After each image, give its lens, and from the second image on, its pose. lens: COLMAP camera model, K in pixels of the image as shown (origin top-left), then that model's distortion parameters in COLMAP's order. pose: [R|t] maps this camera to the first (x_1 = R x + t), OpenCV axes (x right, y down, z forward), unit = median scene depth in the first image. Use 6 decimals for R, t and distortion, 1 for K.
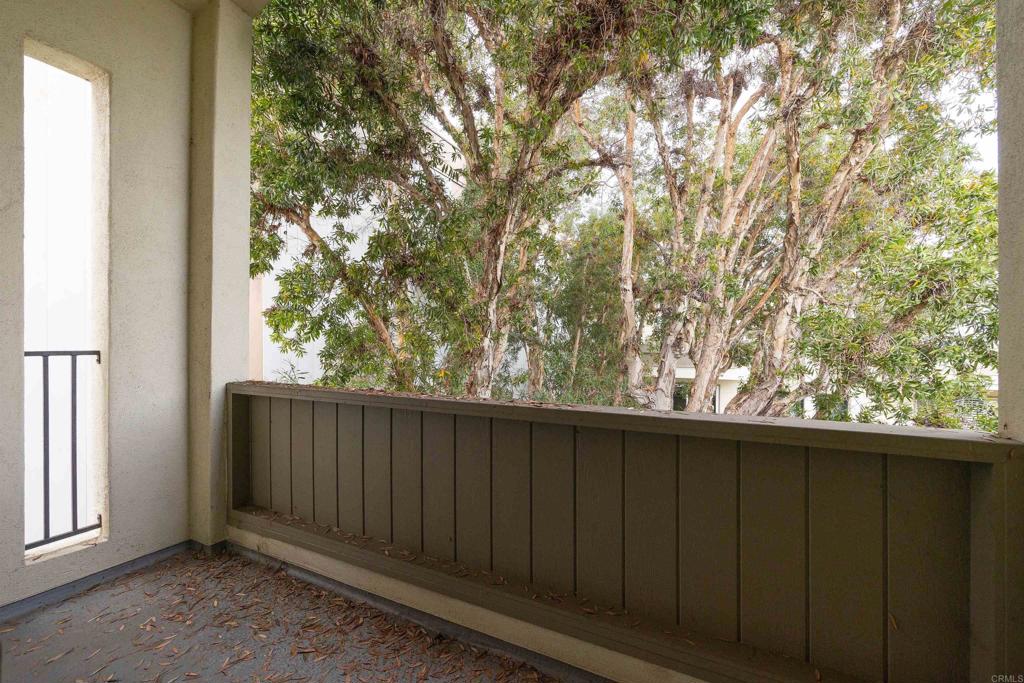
lens RADIAL K [[410.8, 0, 511.7], [0, 410.8, 343.4], [0, 0, 1]] dist [0.000159, 0.000009]
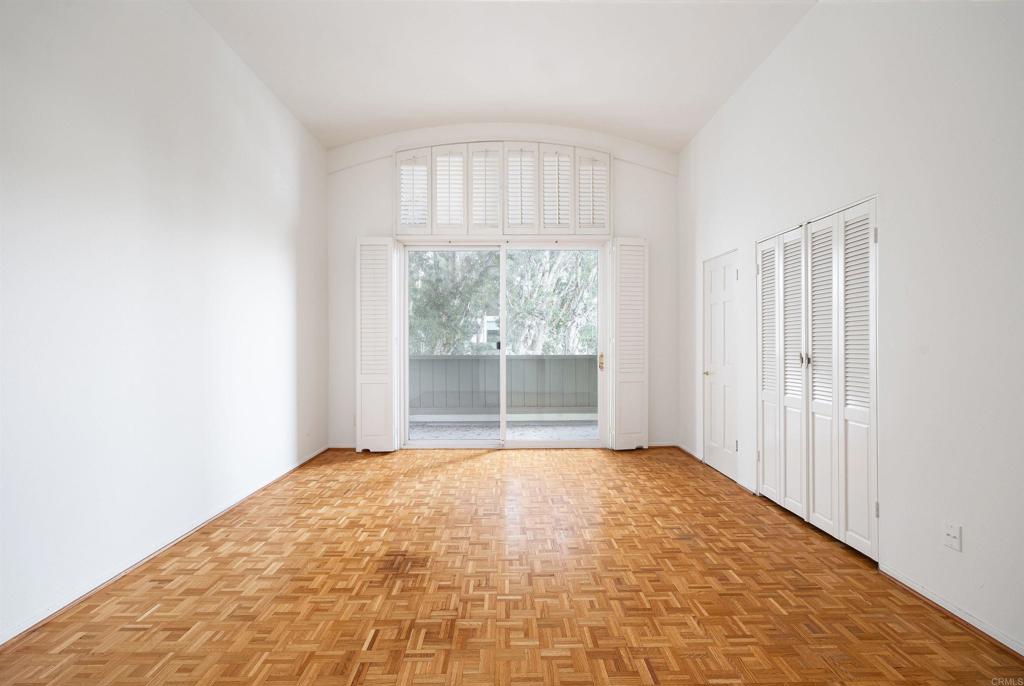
lens RADIAL K [[410.8, 0, 511.9], [0, 410.8, 341.4], [0, 0, 1]] dist [0.000159, 0.000009]
pose [[0.885959, -0.001139, 0.463763, -0.627052], [0.000767, 0.999999, 0.000991, 0.005314], [-0.463764, -0.000522, 0.885959, -0.763077]]
